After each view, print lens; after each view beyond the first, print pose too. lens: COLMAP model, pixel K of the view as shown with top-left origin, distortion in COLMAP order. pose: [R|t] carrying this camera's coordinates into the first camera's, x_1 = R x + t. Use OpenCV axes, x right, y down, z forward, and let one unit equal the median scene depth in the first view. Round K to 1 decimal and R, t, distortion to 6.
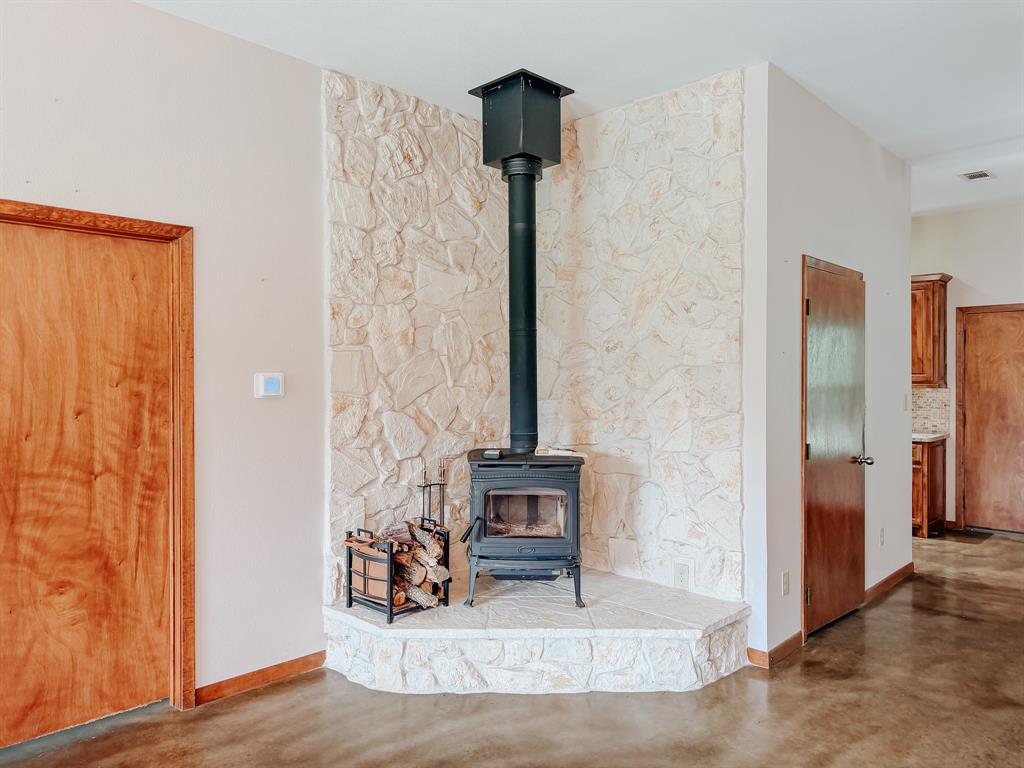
lens RADIAL K [[730.1, 0, 512.7], [0, 730.1, 382.3], [0, 0, 1]] dist [0.053690, -0.054177]
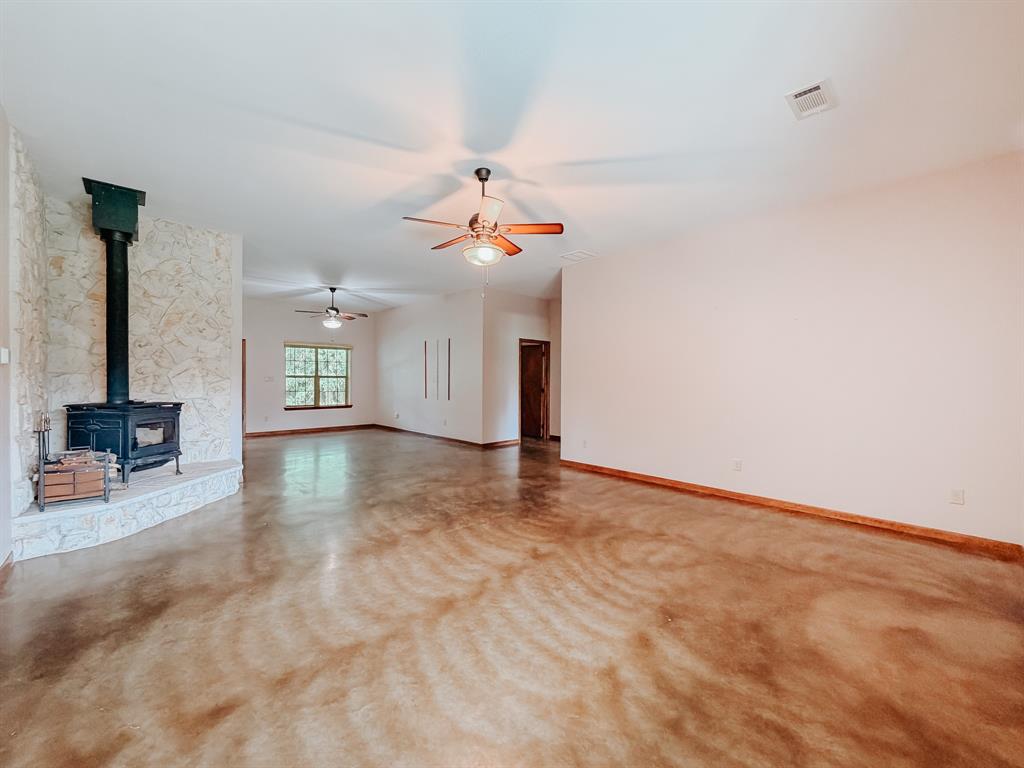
lens RADIAL K [[416.4, 0, 513.4], [0, 416.4, 382.5], [0, 0, 1]] dist [-0.001153, -0.000158]
pose [[0.041583, -0.003658, 0.999128, -0.959284], [-0.004013, 0.999985, 0.003828, 0.042600], [-0.999127, -0.004168, 0.041568, 0.031471]]
